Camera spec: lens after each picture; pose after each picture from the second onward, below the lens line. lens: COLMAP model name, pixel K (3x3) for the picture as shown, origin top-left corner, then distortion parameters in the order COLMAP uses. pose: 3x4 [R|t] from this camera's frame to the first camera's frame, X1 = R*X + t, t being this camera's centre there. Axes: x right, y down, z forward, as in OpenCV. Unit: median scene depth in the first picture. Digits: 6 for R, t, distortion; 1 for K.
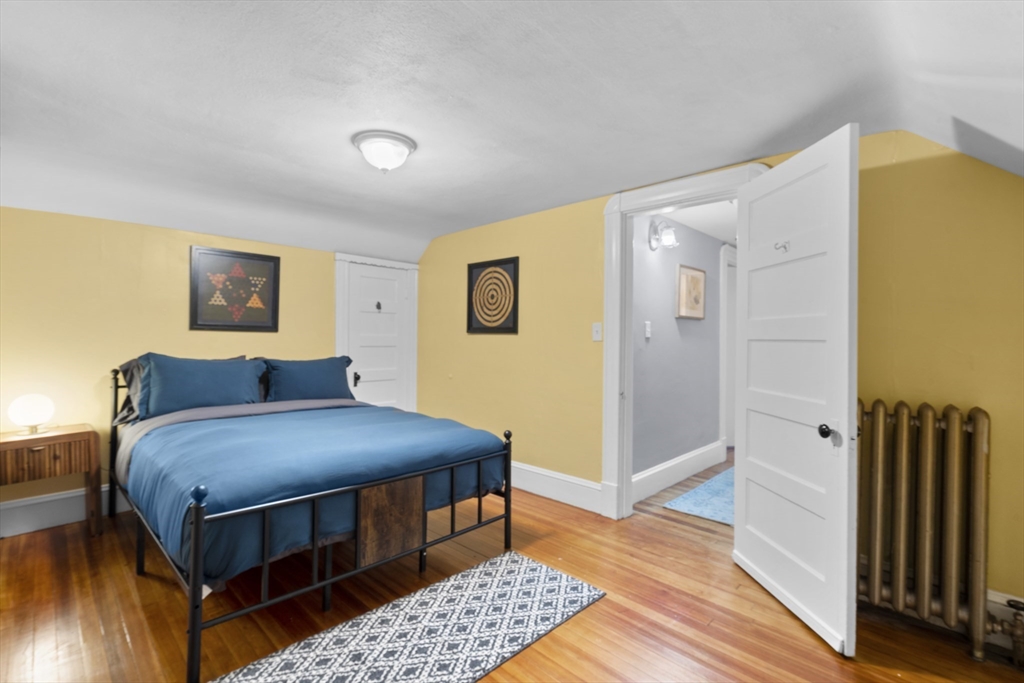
lens RADIAL K [[466.7, 0, 502.8], [0, 466.7, 341.8], [0, 0, 1]] dist [-0.003908, 0.002383]
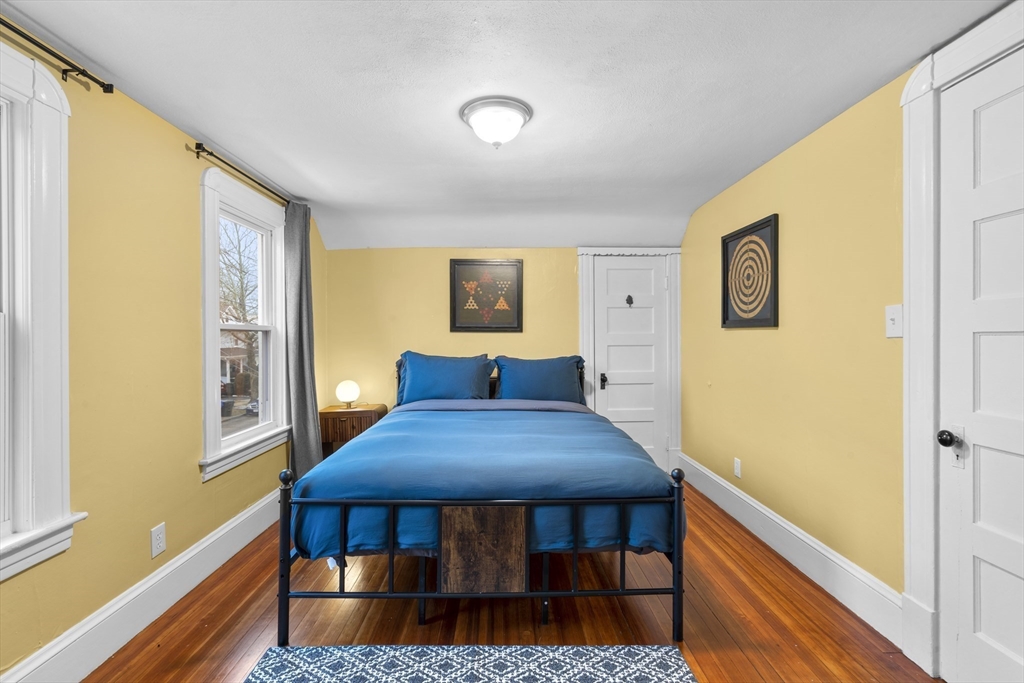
lens RADIAL K [[466.7, 0, 510.2], [0, 466.7, 338.8], [0, 0, 1]] dist [-0.003908, 0.002383]
pose [[0.713060, -0.009343, -0.701041, 0.253706], [0.008358, 0.999953, -0.004825, -0.001150], [0.701053, -0.002419, 0.713105, 0.266992]]
